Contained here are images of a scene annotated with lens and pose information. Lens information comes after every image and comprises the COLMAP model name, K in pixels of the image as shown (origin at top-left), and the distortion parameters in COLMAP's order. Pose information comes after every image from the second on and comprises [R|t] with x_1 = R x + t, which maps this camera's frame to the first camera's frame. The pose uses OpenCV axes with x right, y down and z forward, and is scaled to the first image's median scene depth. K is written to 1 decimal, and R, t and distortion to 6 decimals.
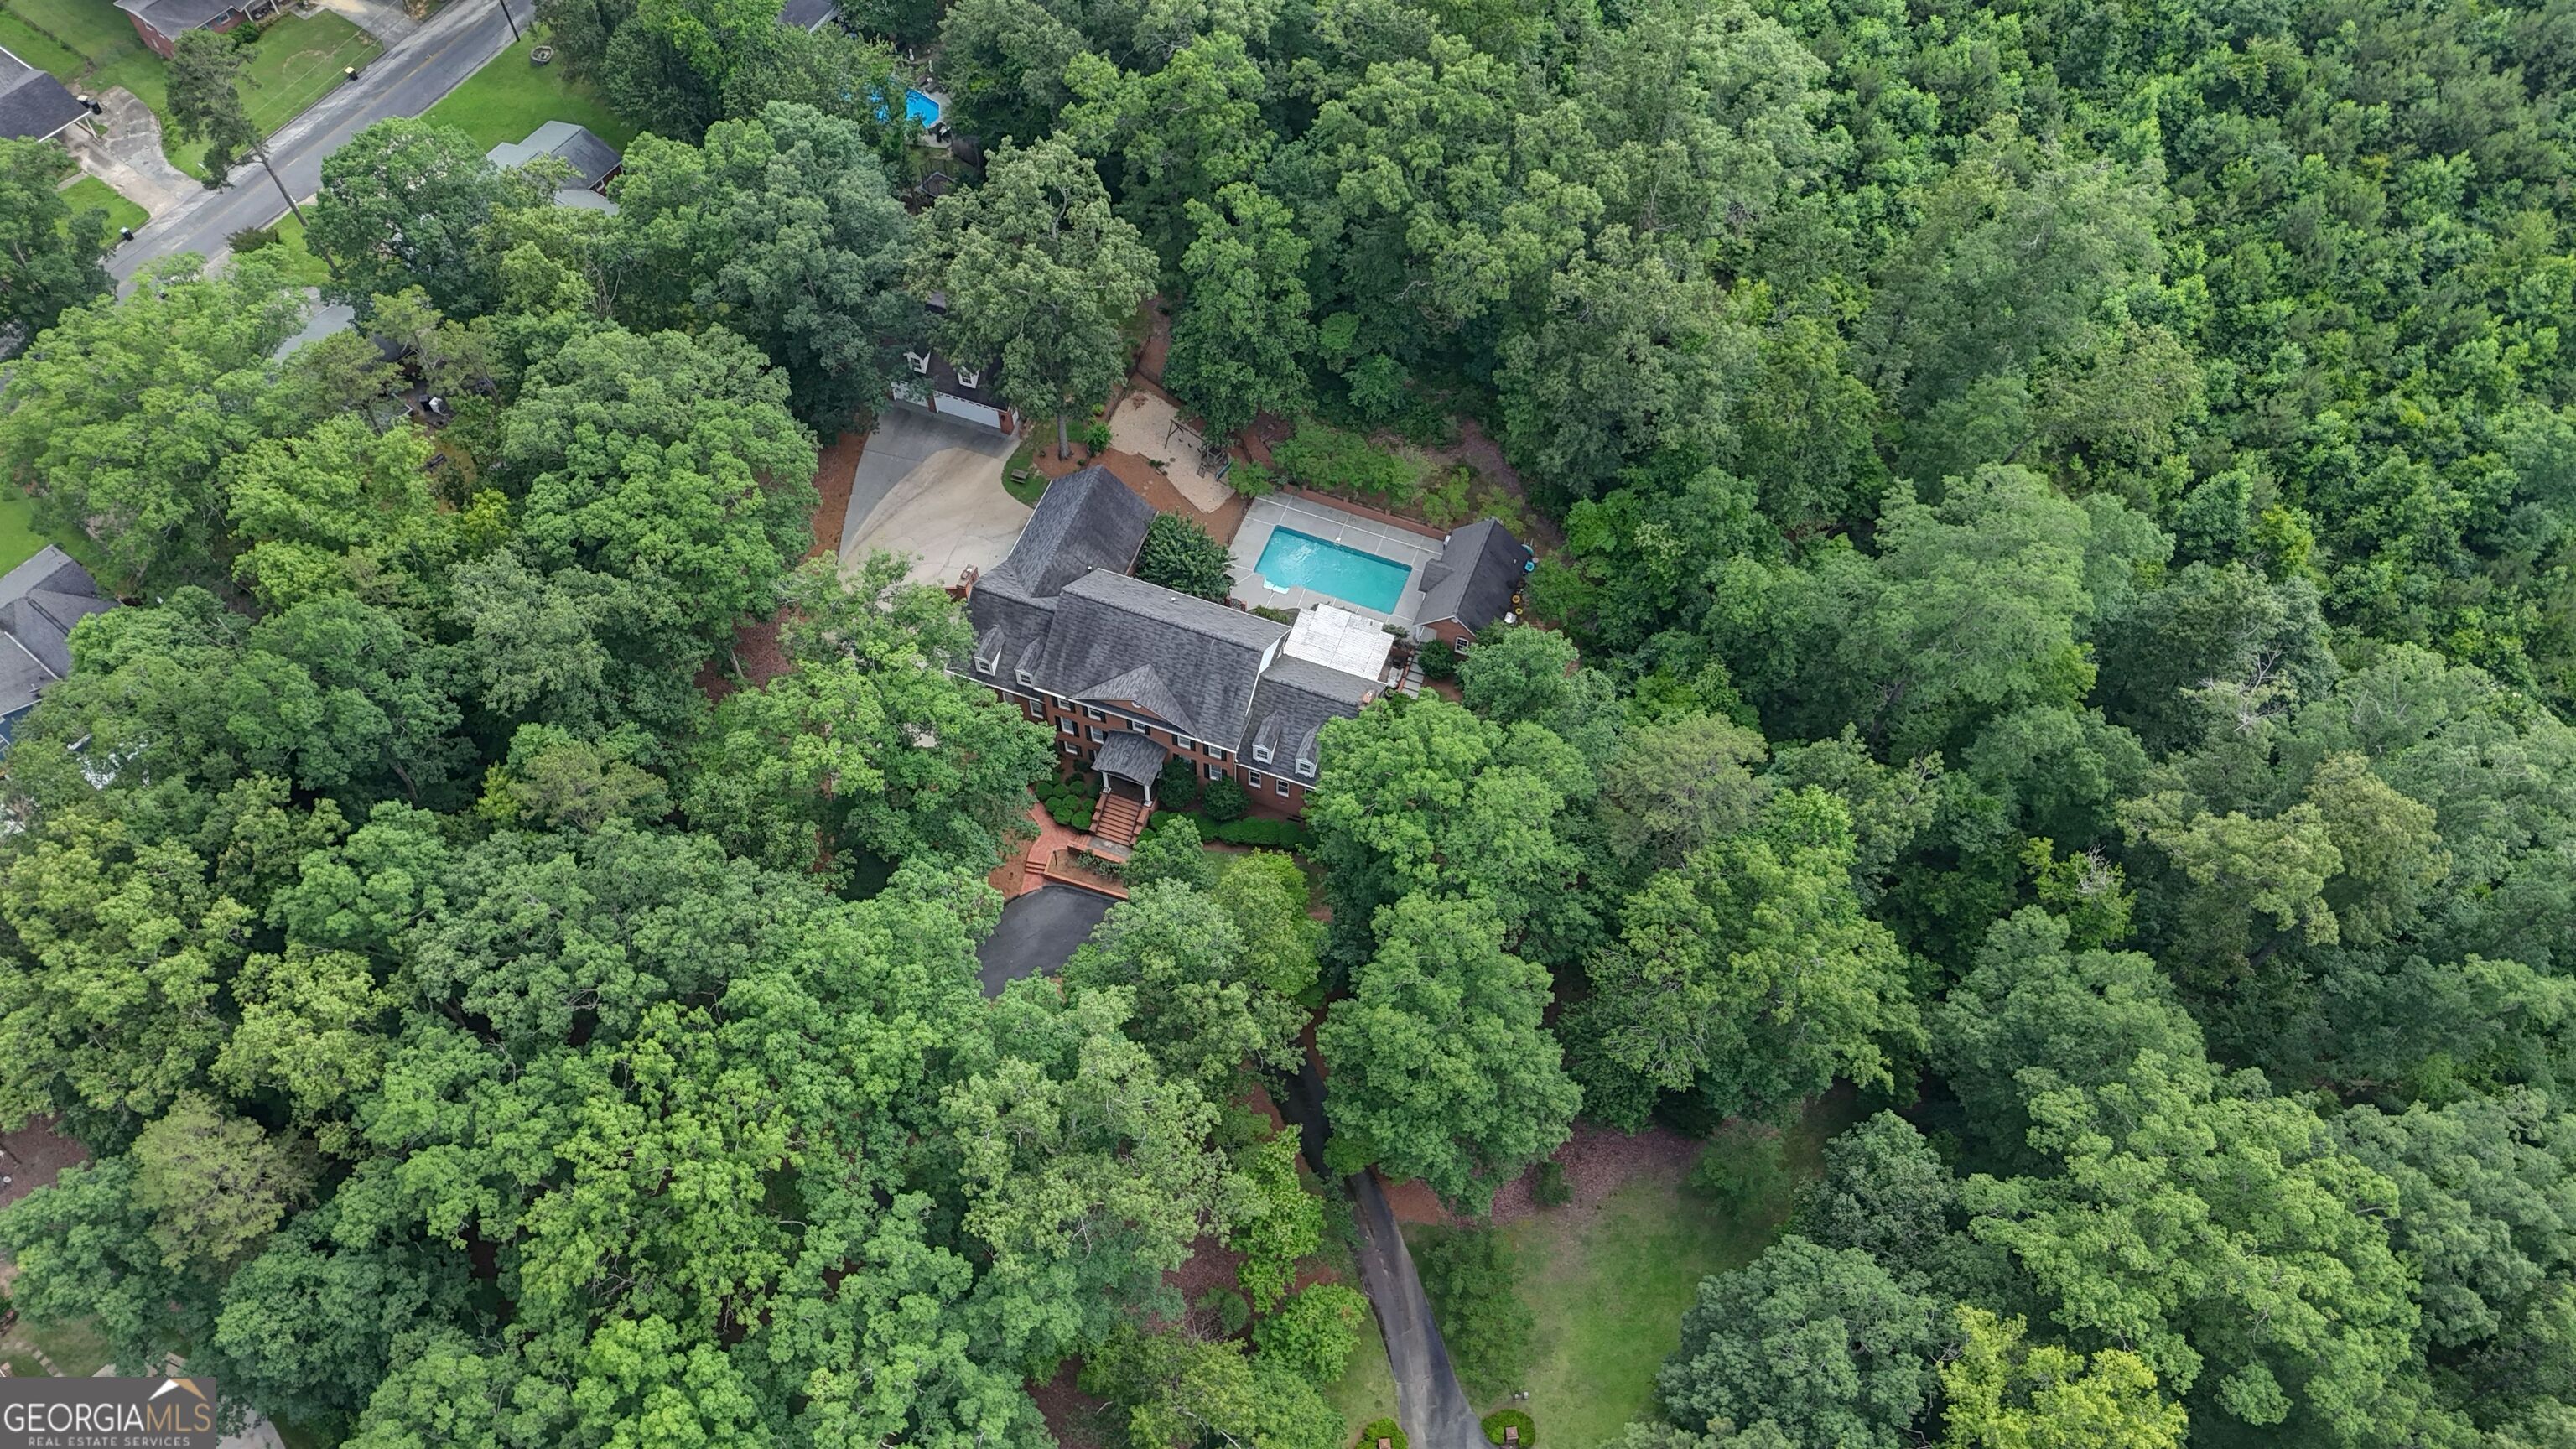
lens RADIAL K [[1917.2, 0, 1288.0], [0, 1917.2, 724.5], [0, 0, 1]] dist [0.082213, -0.076822]
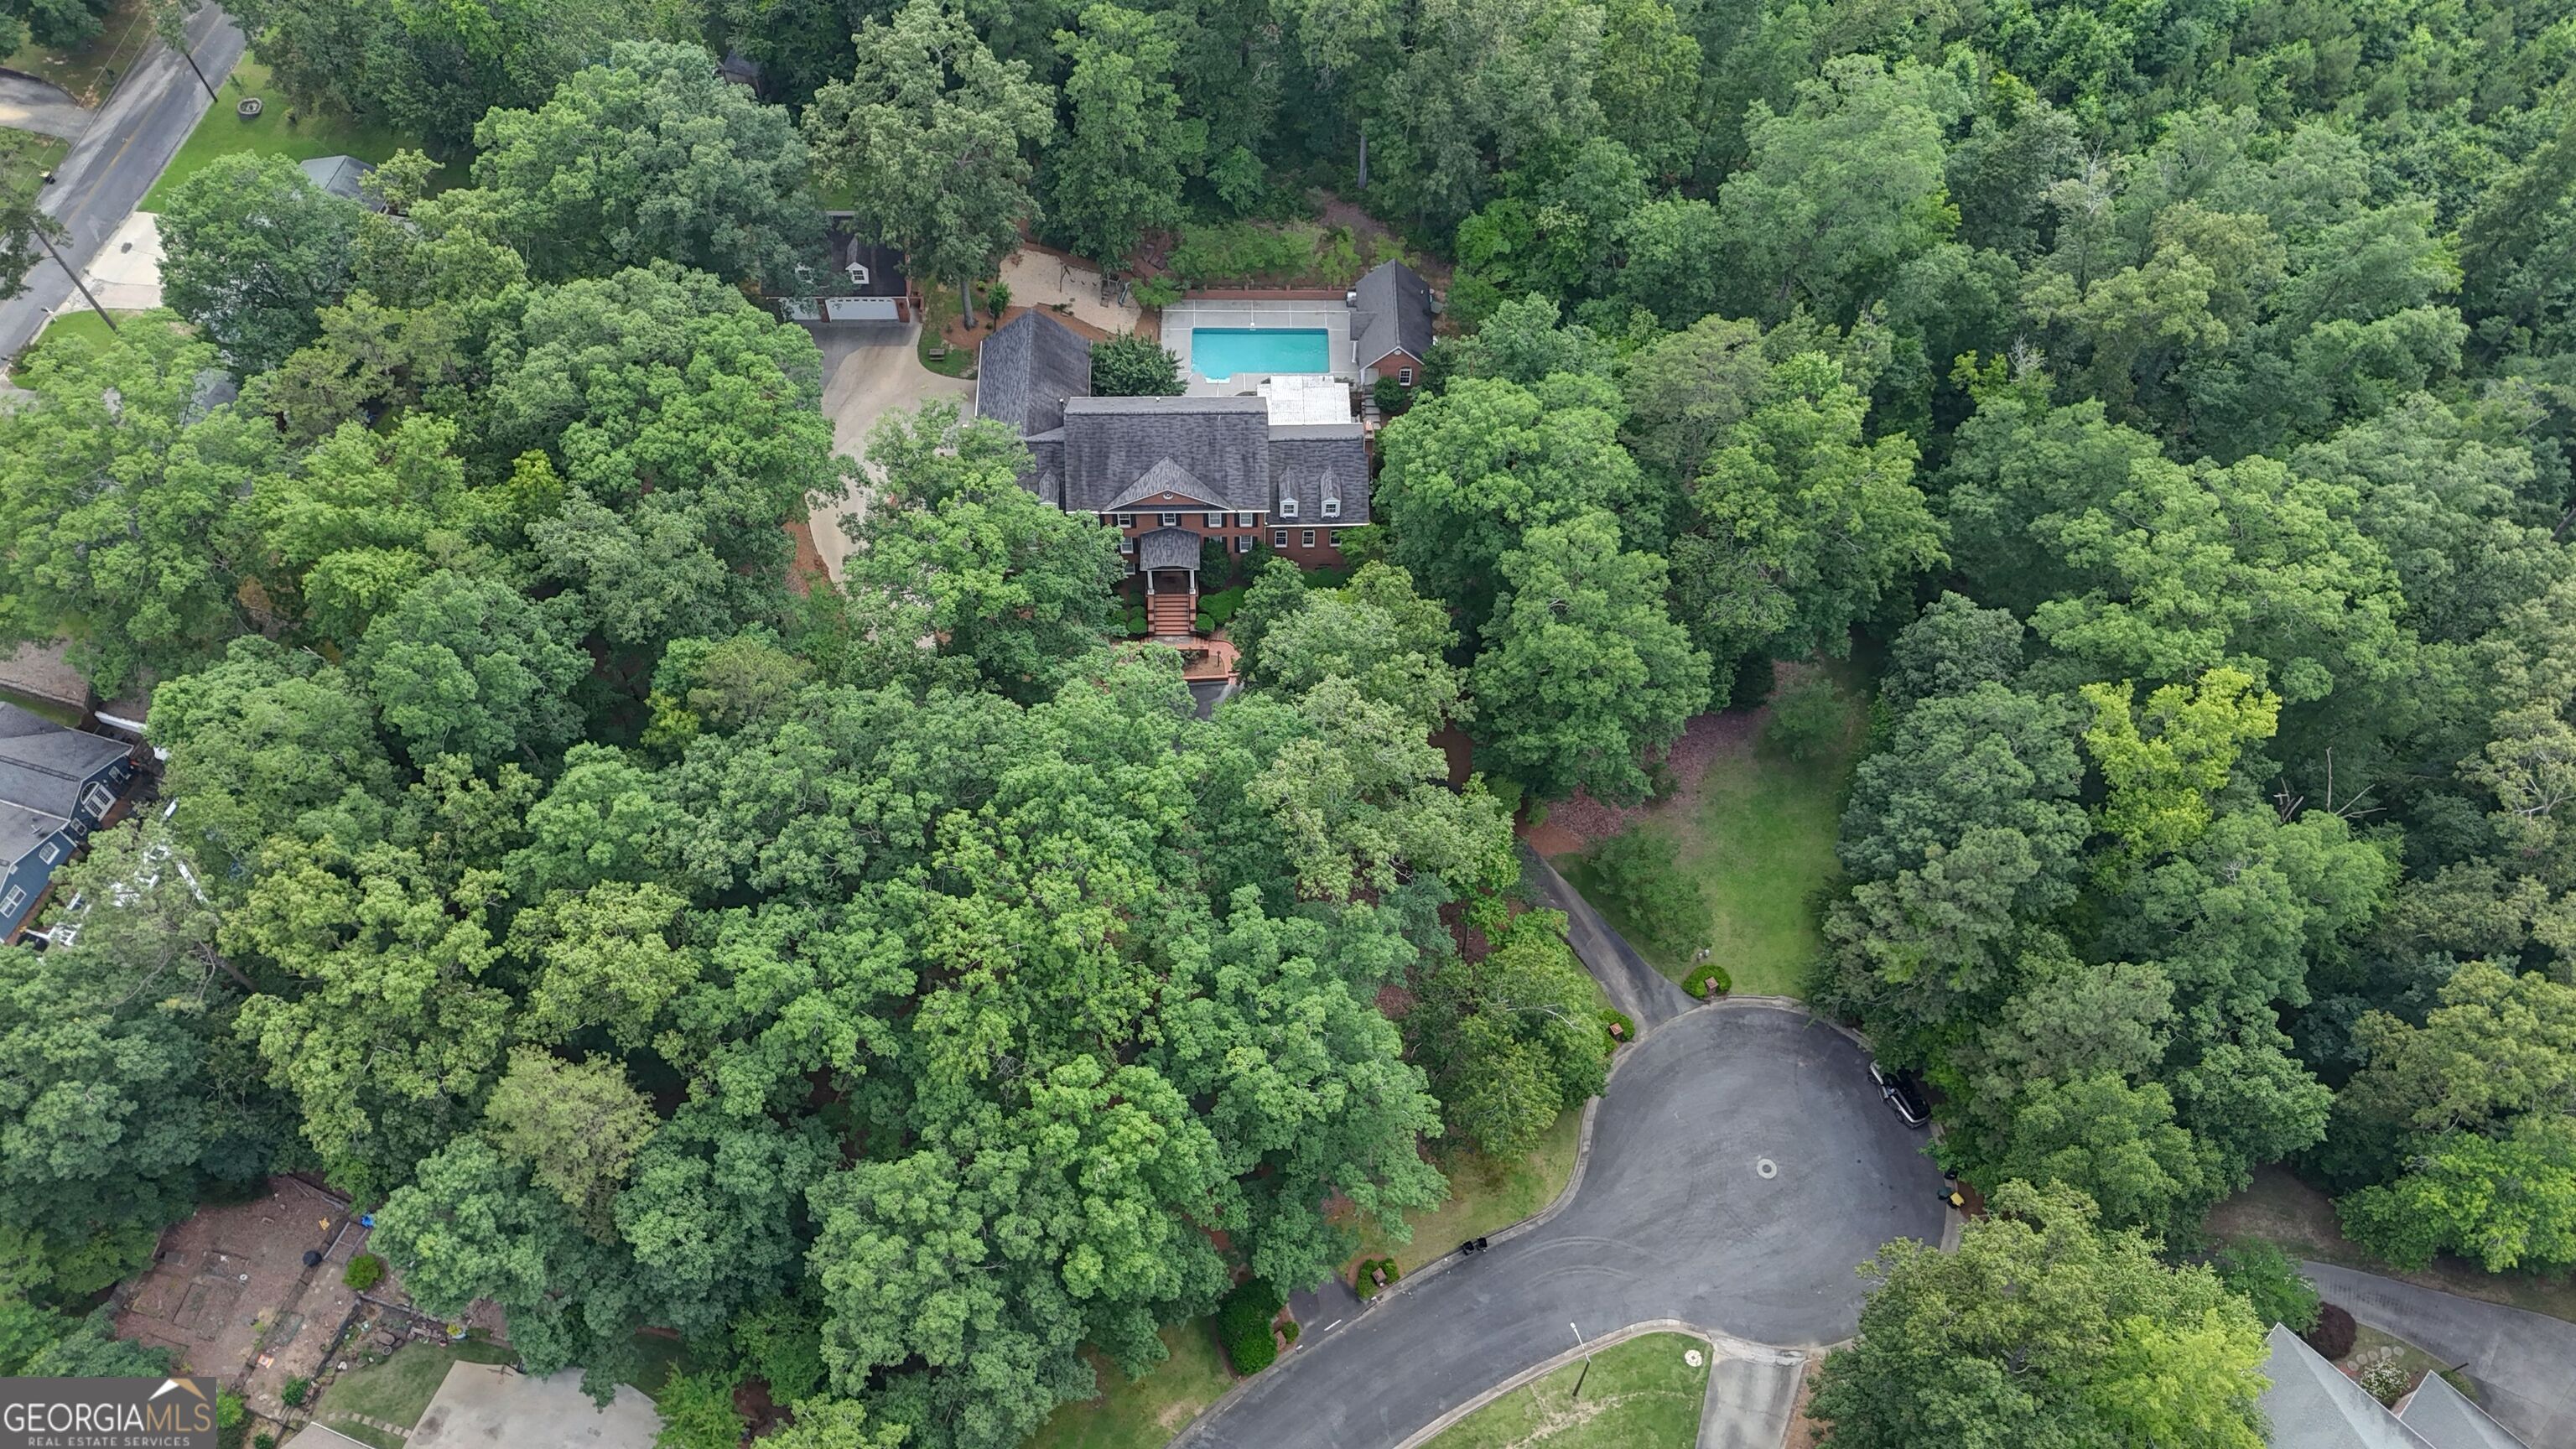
lens RADIAL K [[1917.2, 0, 1288.0], [0, 1917.2, 724.5], [0, 0, 1]] dist [0.082213, -0.076822]
pose [[0.928902, -0.308937, 0.204203, -0.304048], [0.306998, 0.950786, 0.041932, 0.096204], [-0.207108, 0.023739, 0.978030, -0.066590]]
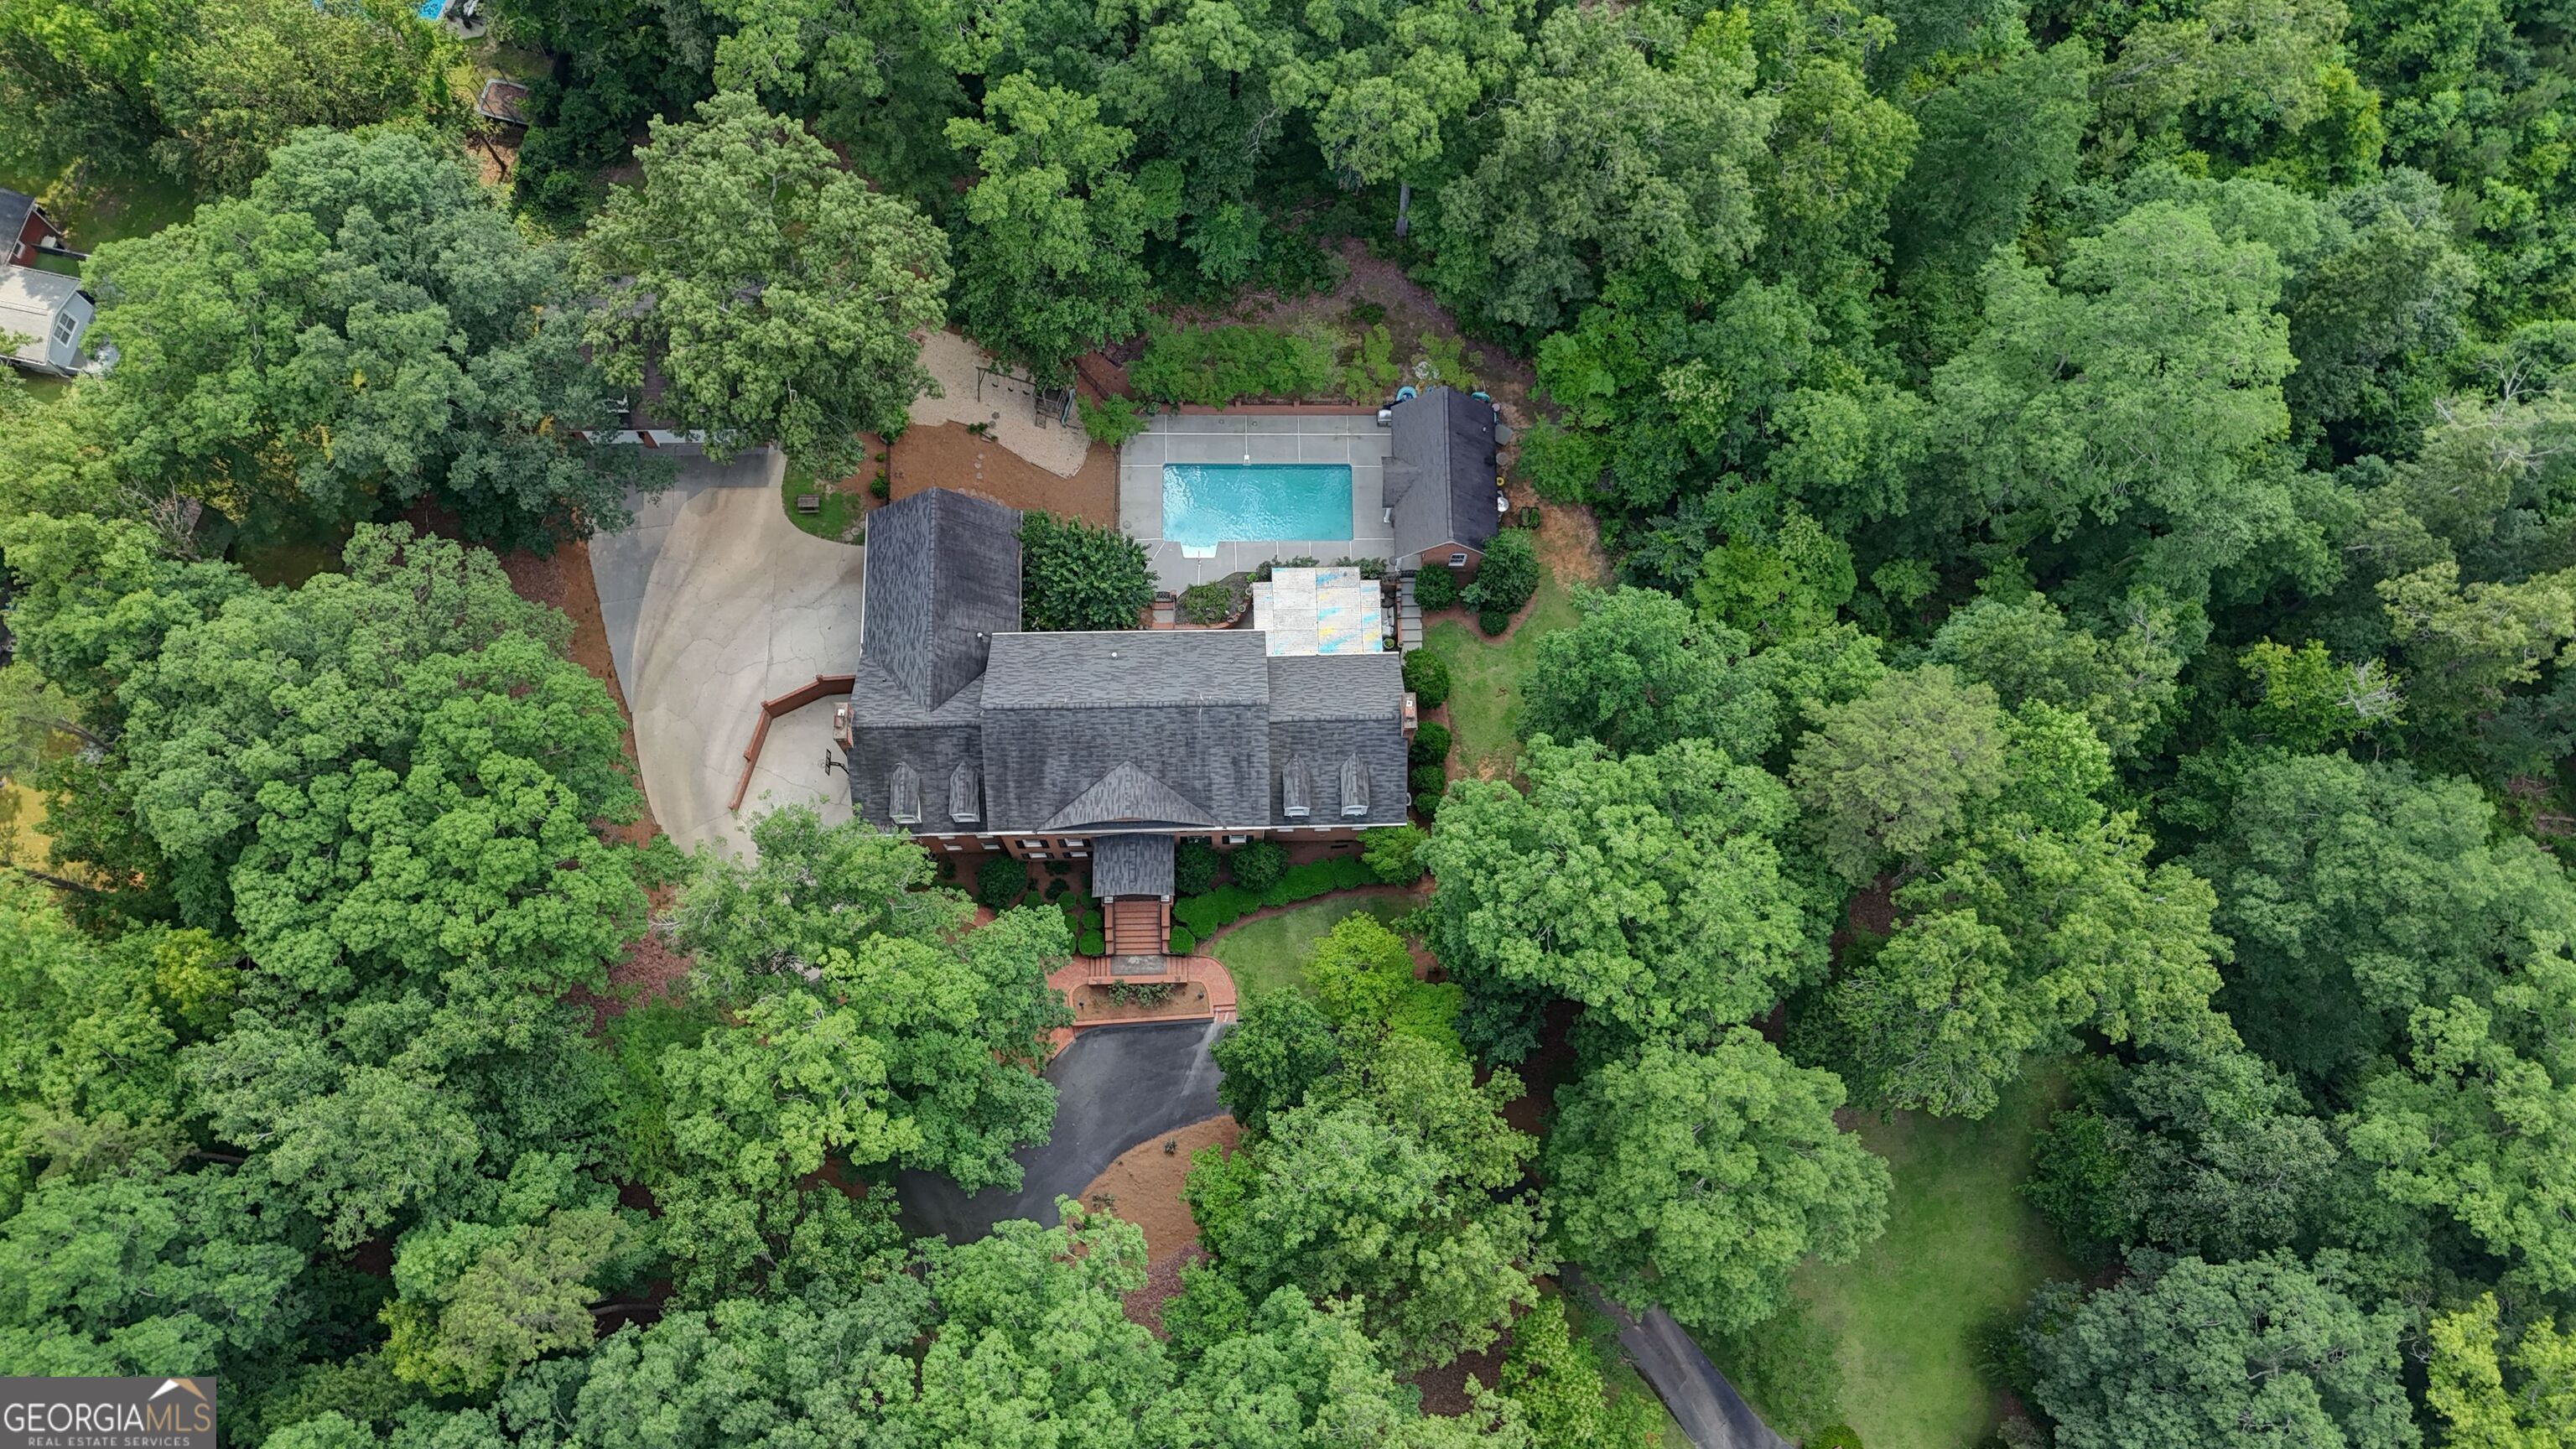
lens RADIAL K [[1917.2, 0, 1288.0], [0, 1917.2, 724.5], [0, 0, 1]] dist [0.082213, -0.076822]
pose [[0.930174, -0.347874, 0.117304, -0.107390], [0.300495, 0.905015, 0.301084, -0.282658], [-0.210901, -0.244811, 0.946355, 0.294063]]
